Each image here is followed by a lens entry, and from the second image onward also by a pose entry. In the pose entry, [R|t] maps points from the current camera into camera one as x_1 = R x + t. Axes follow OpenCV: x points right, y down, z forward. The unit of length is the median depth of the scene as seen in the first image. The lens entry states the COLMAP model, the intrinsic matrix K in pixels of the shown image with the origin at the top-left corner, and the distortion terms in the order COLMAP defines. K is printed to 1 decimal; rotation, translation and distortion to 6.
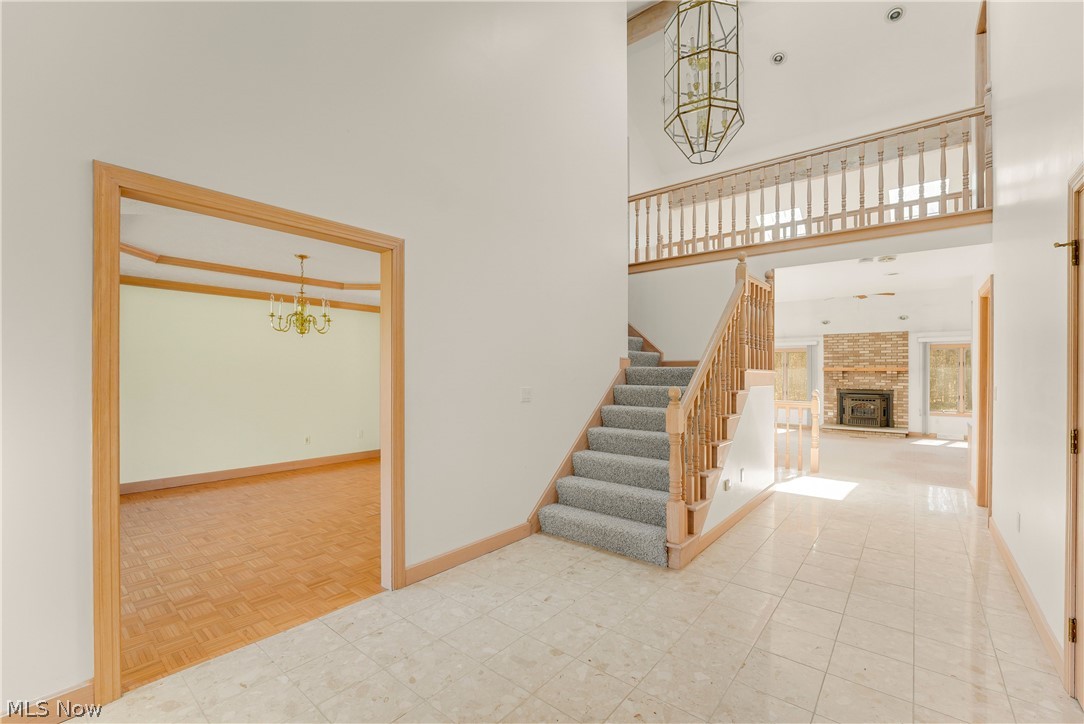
lens RADIAL K [[464.3, 0, 562.6], [0, 464.3, 370.4], [0, 0, 1]] dist [-0.026361, 0.002321]
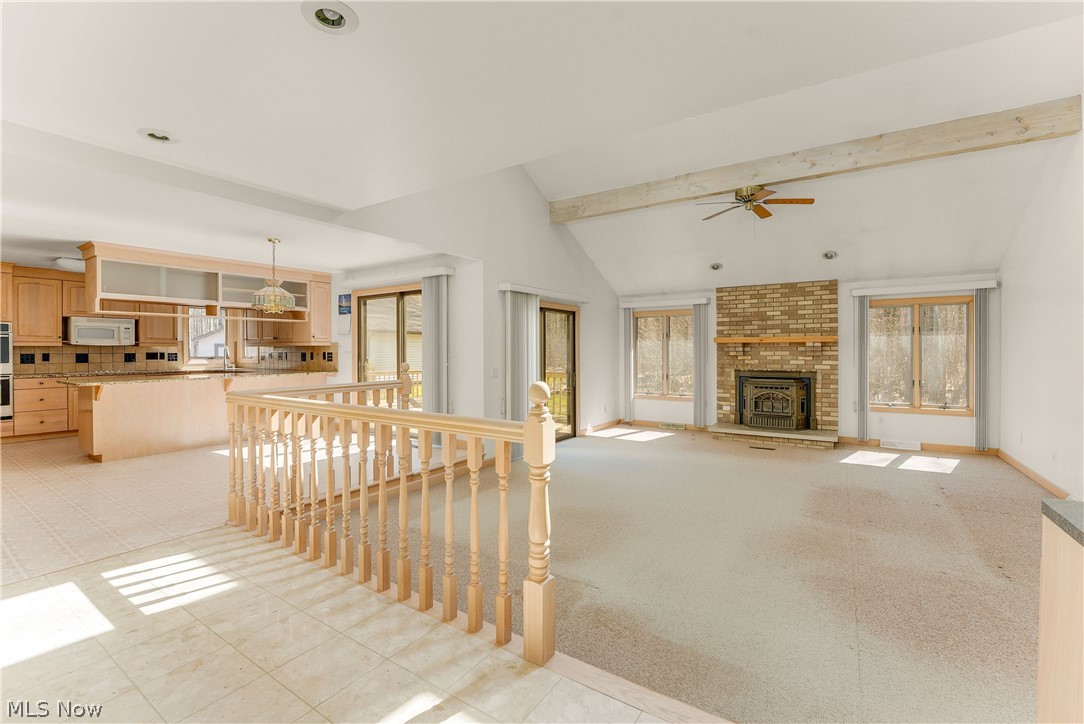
lens RADIAL K [[464.3, 0, 560.5], [0, 464.3, 352.2], [0, 0, 1]] dist [-0.026361, 0.002321]
pose [[0.993582, -0.003389, 0.113061, 0.288132], [0.003221, 0.999993, 0.001663, 0.013290], [-0.113066, -0.001288, 0.993587, 0.391976]]
